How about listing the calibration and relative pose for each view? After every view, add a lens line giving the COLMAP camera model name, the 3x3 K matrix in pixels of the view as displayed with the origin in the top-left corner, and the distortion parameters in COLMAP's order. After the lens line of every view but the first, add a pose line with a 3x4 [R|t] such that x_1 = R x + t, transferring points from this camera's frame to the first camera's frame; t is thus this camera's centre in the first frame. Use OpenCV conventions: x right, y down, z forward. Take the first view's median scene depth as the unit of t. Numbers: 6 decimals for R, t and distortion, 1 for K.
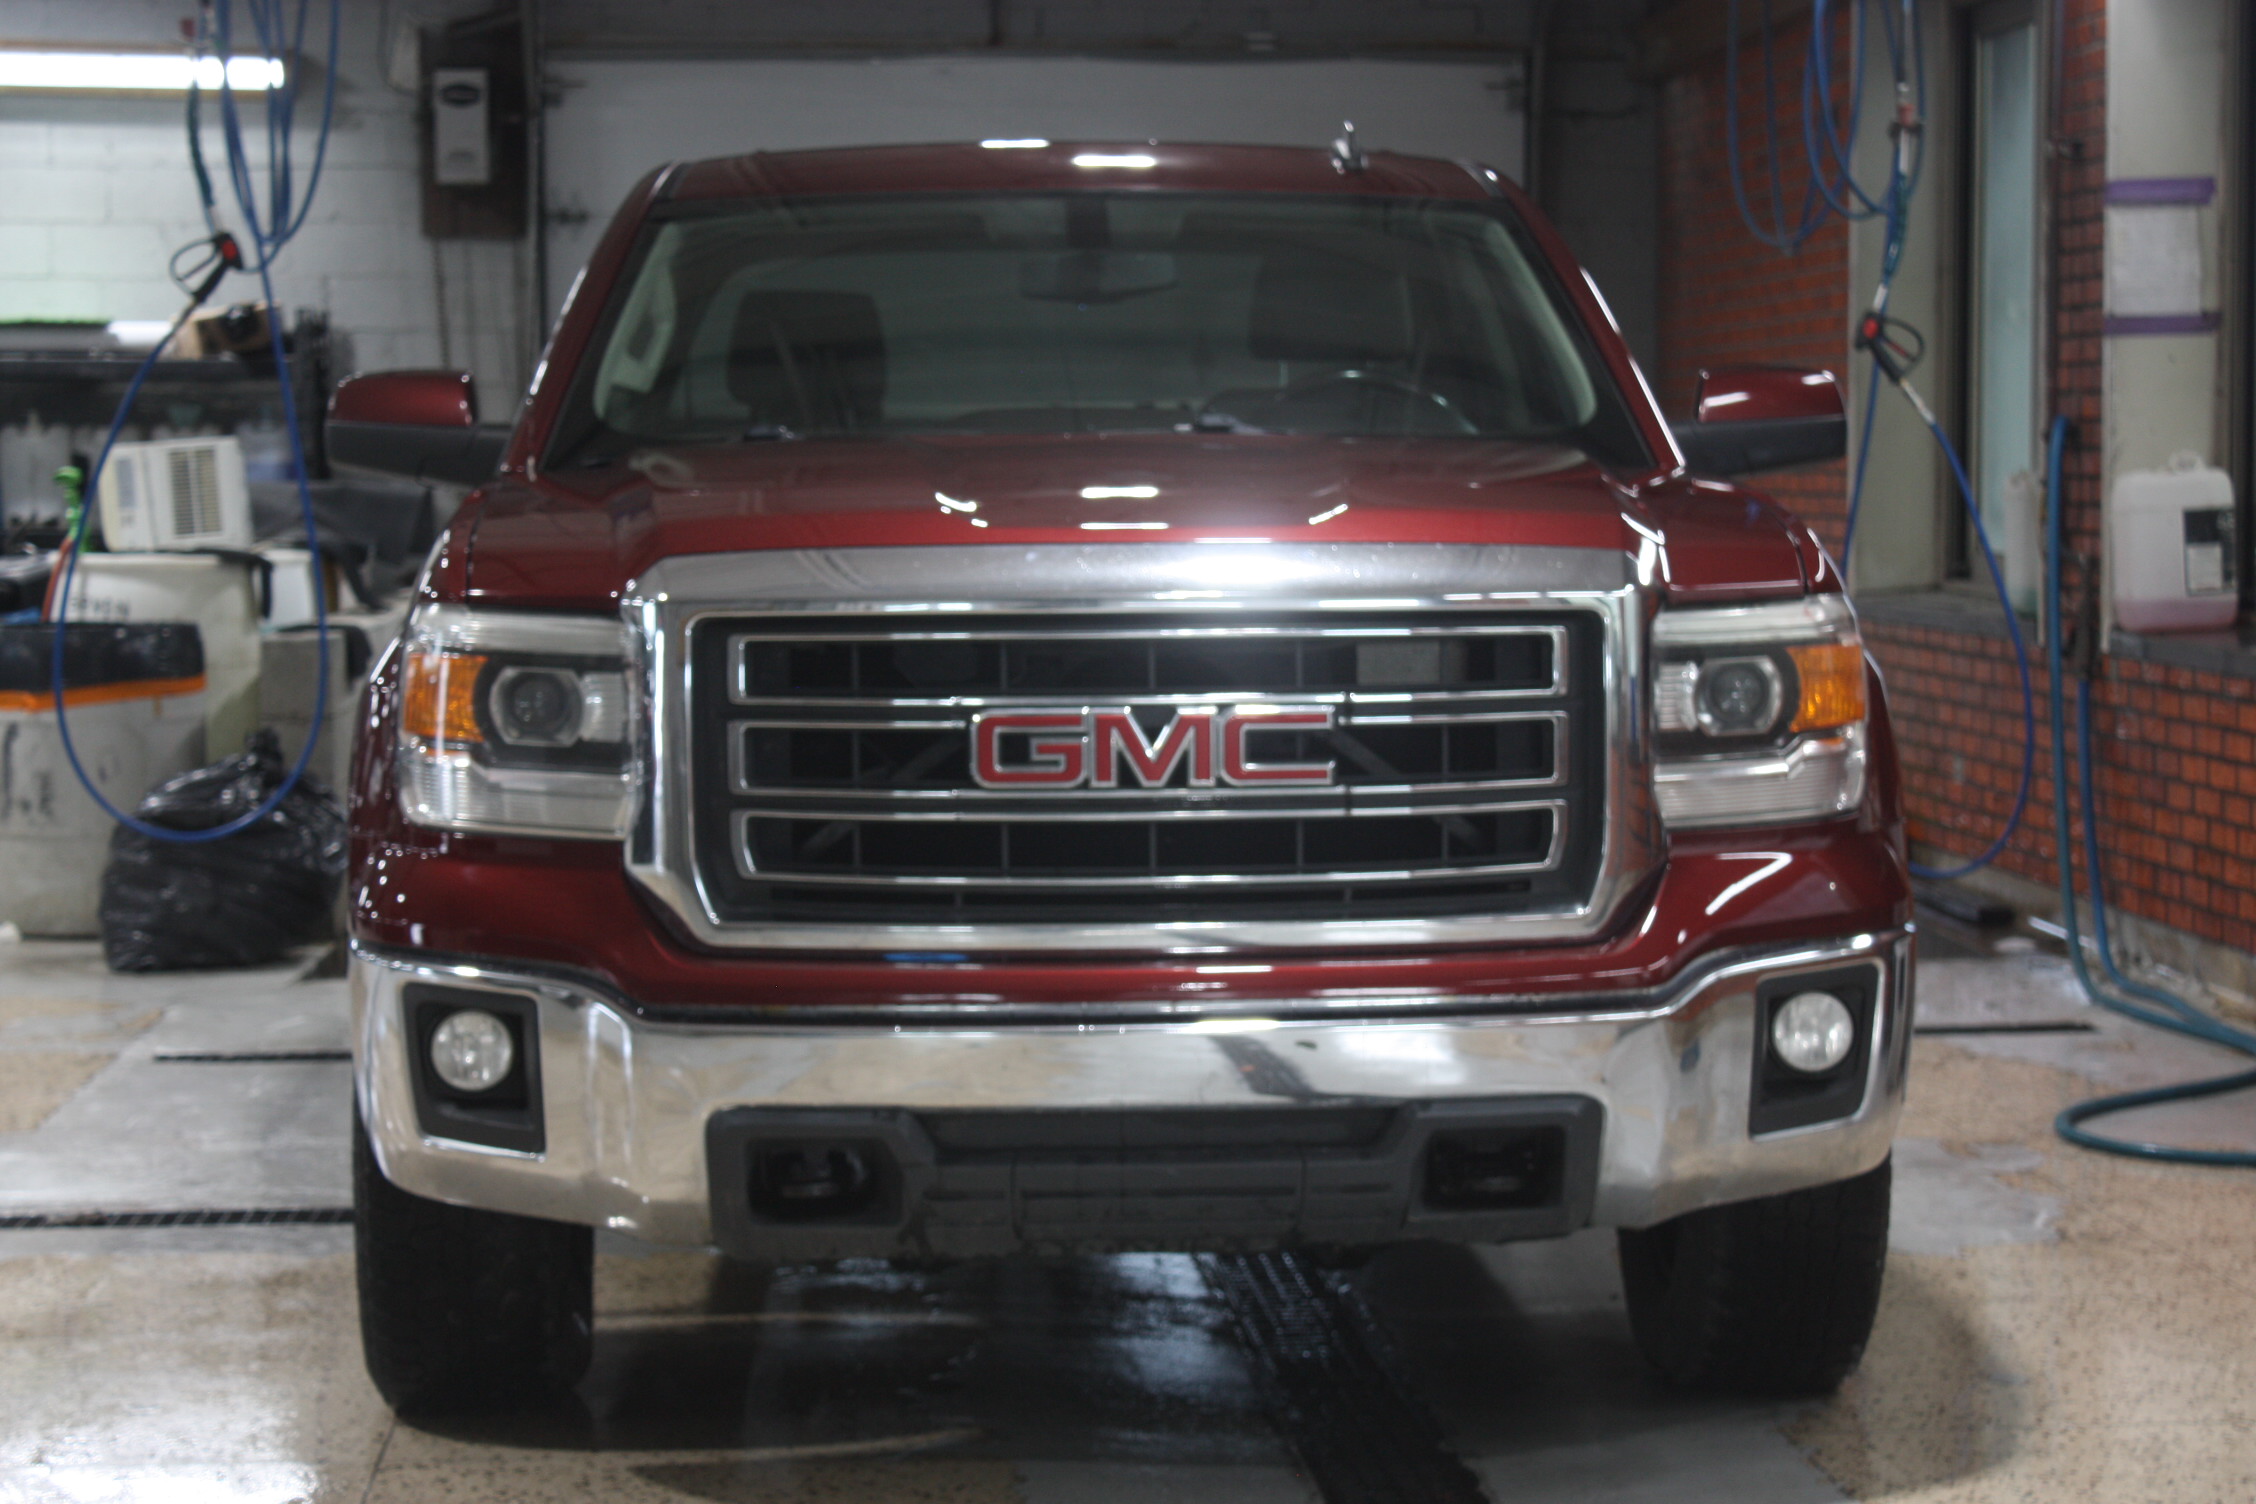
lens RADIAL K [[4717.4, 0, 1131.5], [0, 4717.4, 757.6], [0, 0, 1]] dist [0.037837, 0.000000]
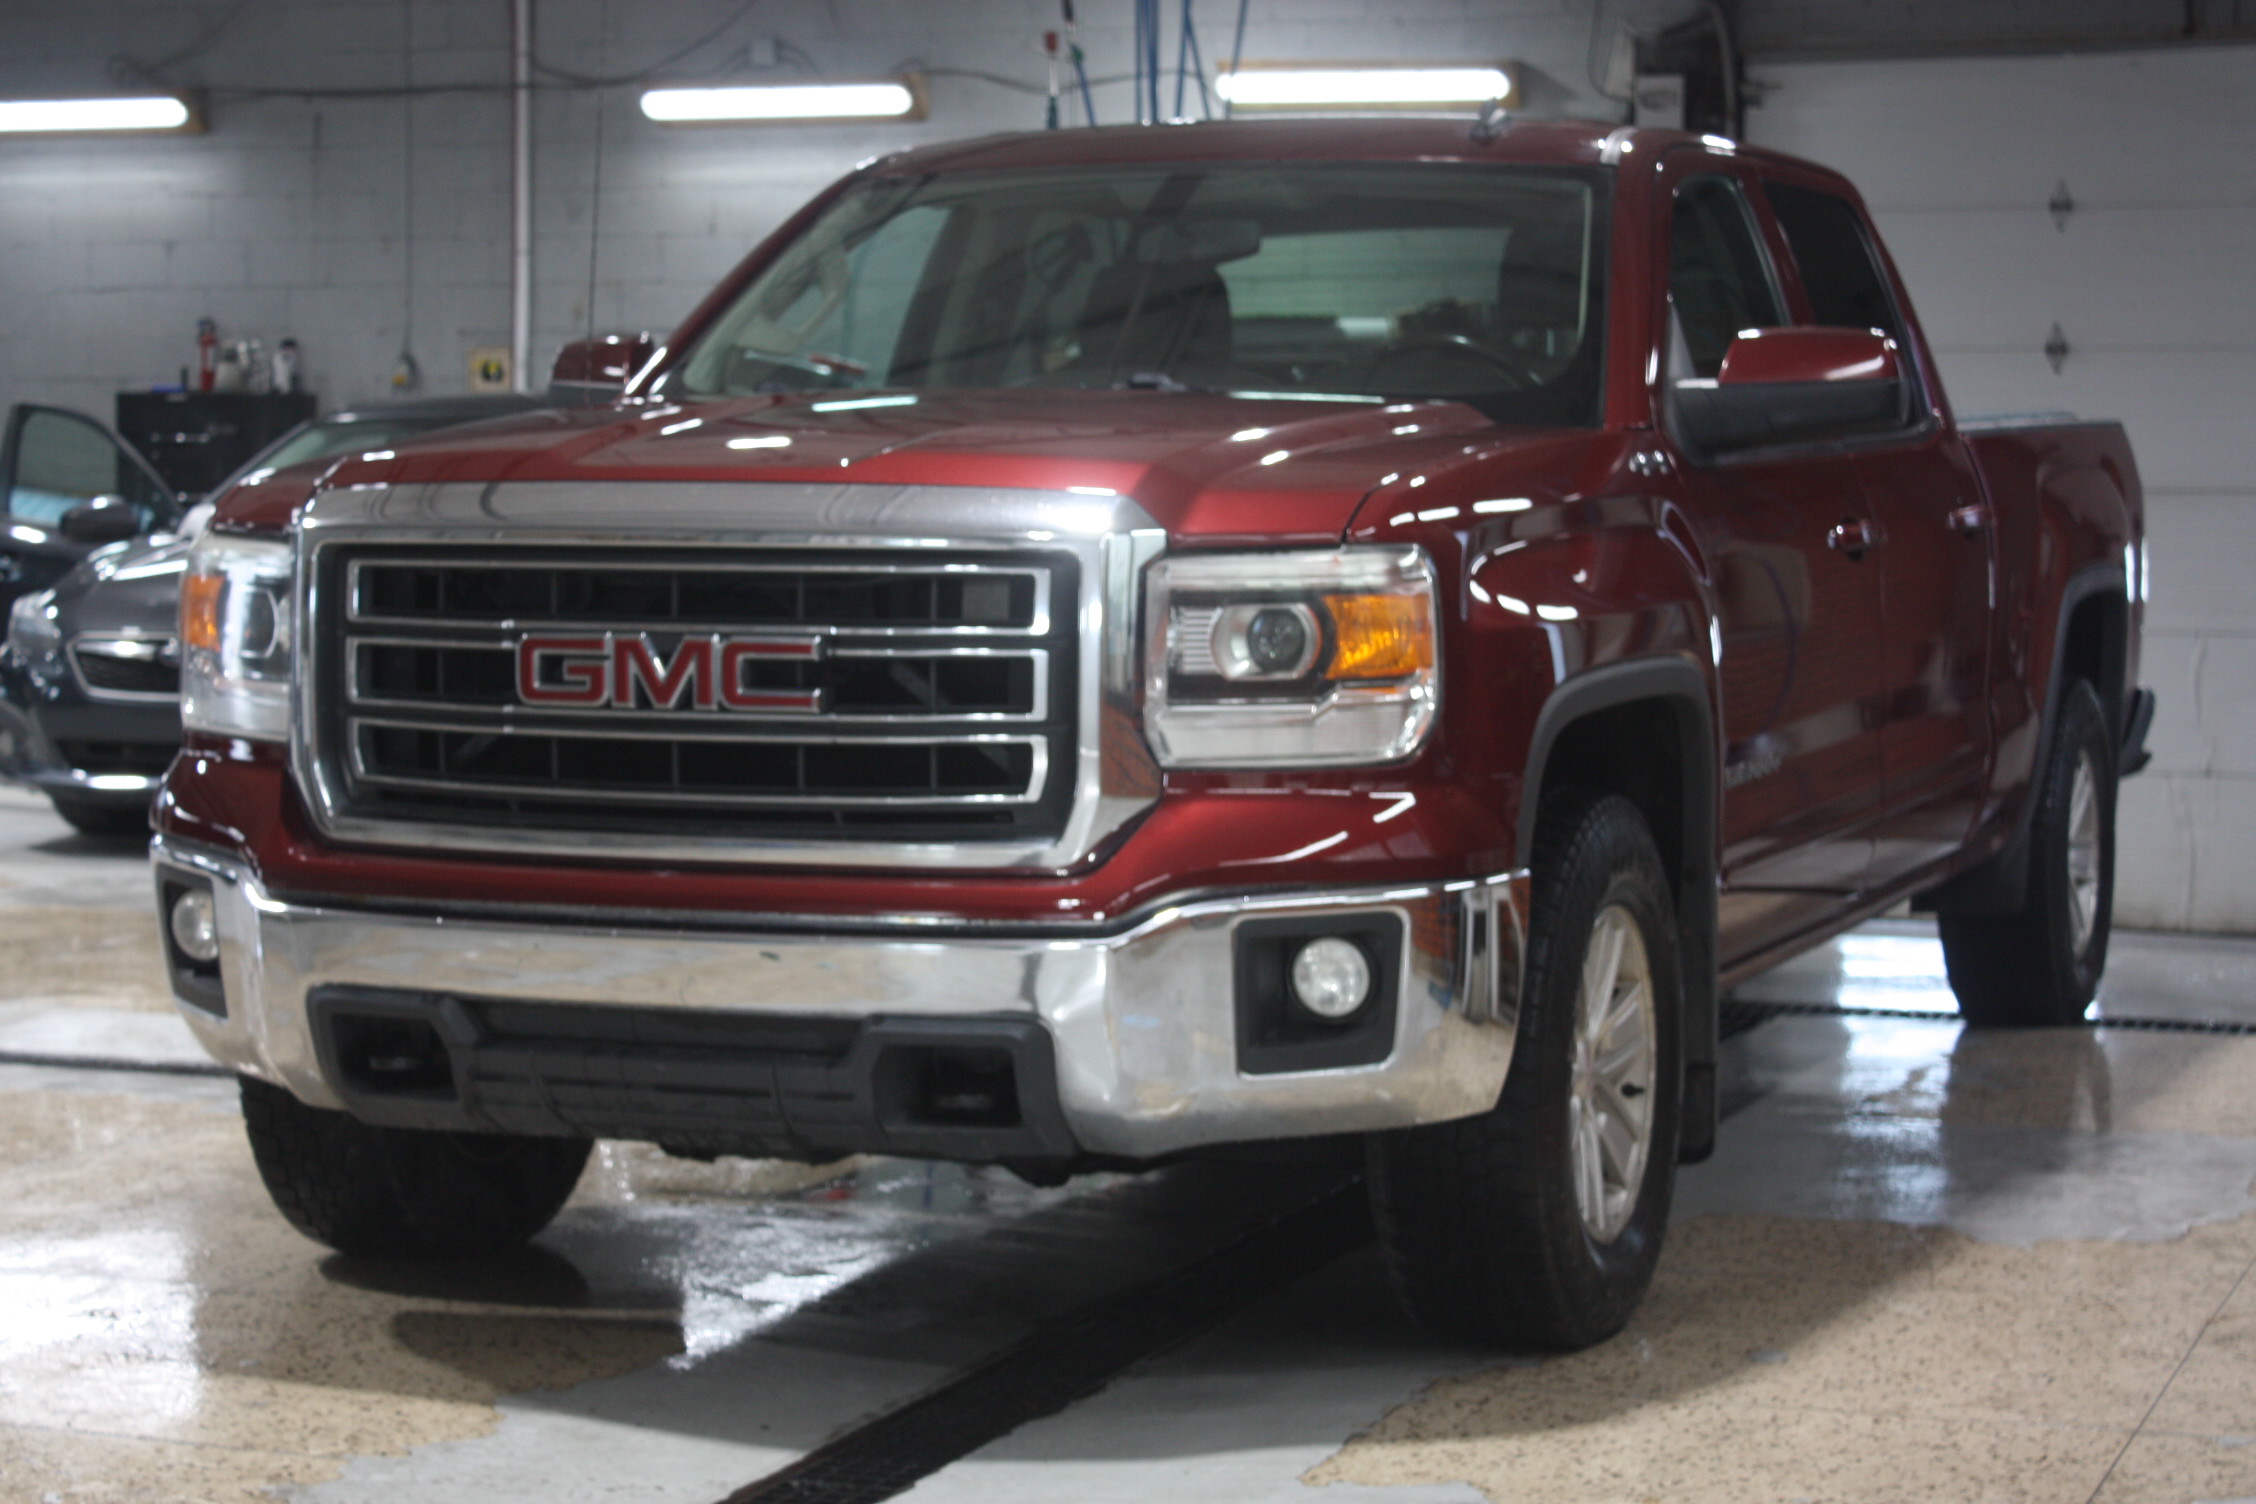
lens RADIAL K [[4375.5, 0, 1126.3], [0, 4375.5, 746.3], [0, 0, 1]] dist [0.076559, 0.000000]
pose [[0.910629, 0.036342, -0.411624, 0.507359], [-0.035008, 0.999329, 0.010782, 0.000325], [0.411740, 0.004592, 0.911290, 0.134832]]
